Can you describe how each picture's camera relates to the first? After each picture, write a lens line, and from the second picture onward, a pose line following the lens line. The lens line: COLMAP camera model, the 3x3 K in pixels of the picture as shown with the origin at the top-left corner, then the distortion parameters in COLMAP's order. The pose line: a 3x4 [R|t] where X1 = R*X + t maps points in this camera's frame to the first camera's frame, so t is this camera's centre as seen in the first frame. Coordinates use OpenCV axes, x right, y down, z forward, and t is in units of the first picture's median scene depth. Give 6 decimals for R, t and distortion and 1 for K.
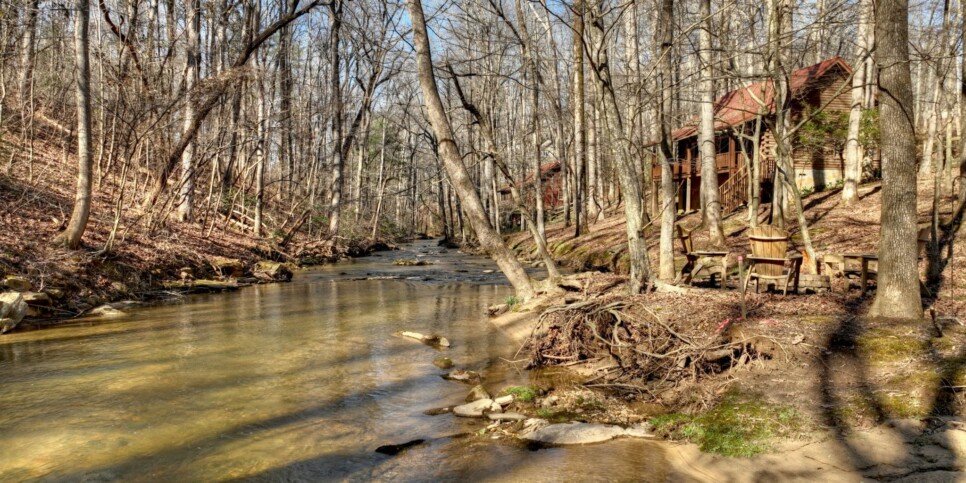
lens RADIAL K [[688.6, 0, 484.0], [0, 688.6, 230.8], [0, 0, 1]] dist [0.004755, 0.000552]
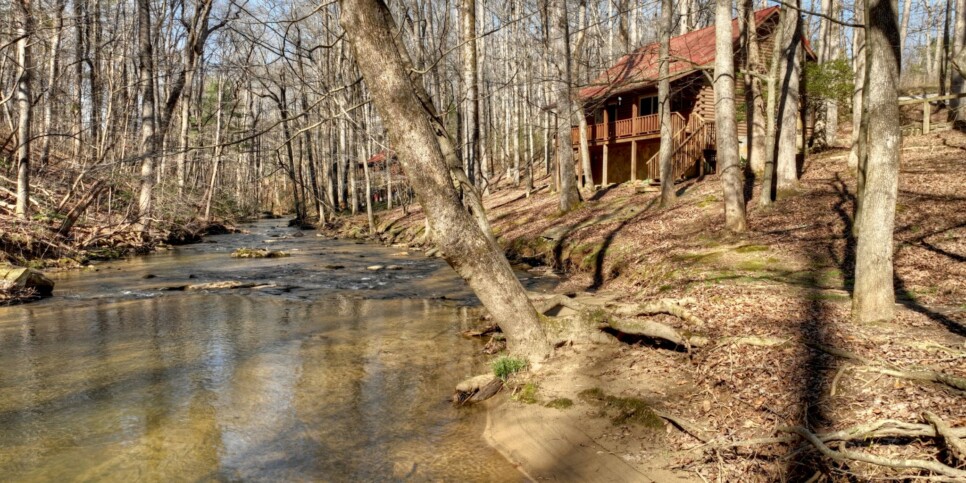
lens RADIAL K [[688.6, 0, 484.0], [0, 688.6, 230.8], [0, 0, 1]] dist [0.004755, 0.000552]
pose [[0.976514, -0.010030, 0.215220, -0.029022], [0.002947, 0.999444, 0.033205, -0.001165], [-0.215434, -0.031791, 0.976001, 0.234584]]
